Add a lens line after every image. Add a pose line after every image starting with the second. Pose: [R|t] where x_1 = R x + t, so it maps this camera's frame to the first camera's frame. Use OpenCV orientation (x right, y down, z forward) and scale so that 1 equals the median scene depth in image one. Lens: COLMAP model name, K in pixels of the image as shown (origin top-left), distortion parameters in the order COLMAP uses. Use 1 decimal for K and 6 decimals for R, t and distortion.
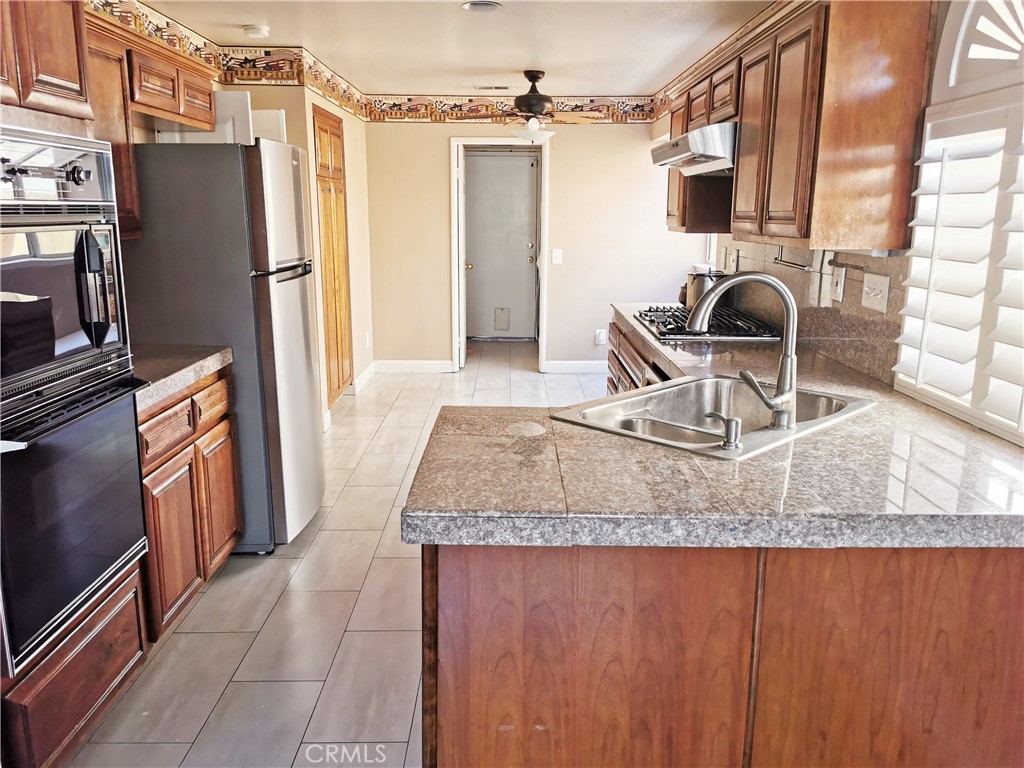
lens RADIAL K [[807.0, 0, 511.8], [0, 807.0, 383.6], [0, 0, 1]] dist [0.061397, -0.068787]
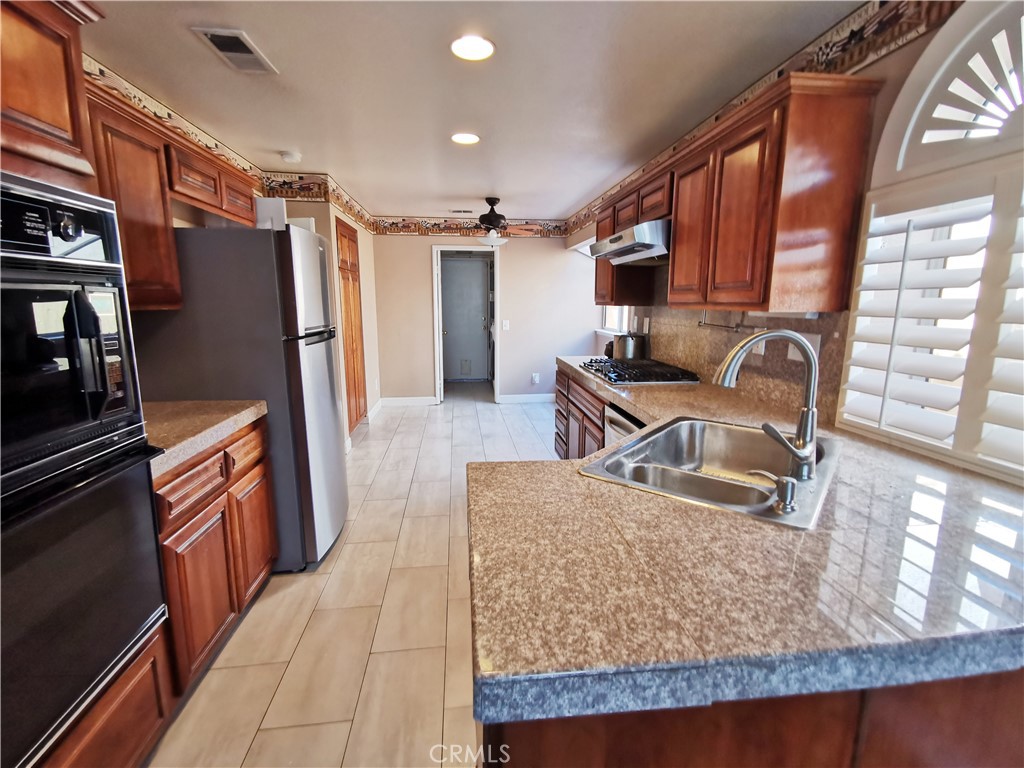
lens RADIAL K [[472.1, 0, 511.7], [0, 472.1, 381.4], [0, 0, 1]] dist [0.008893, 0.002559]
pose [[0.993295, -0.022070, 0.113478, -0.078501], [0.026929, 0.998777, -0.041467, -0.039772], [-0.112424, 0.044244, 0.992675, 0.319151]]
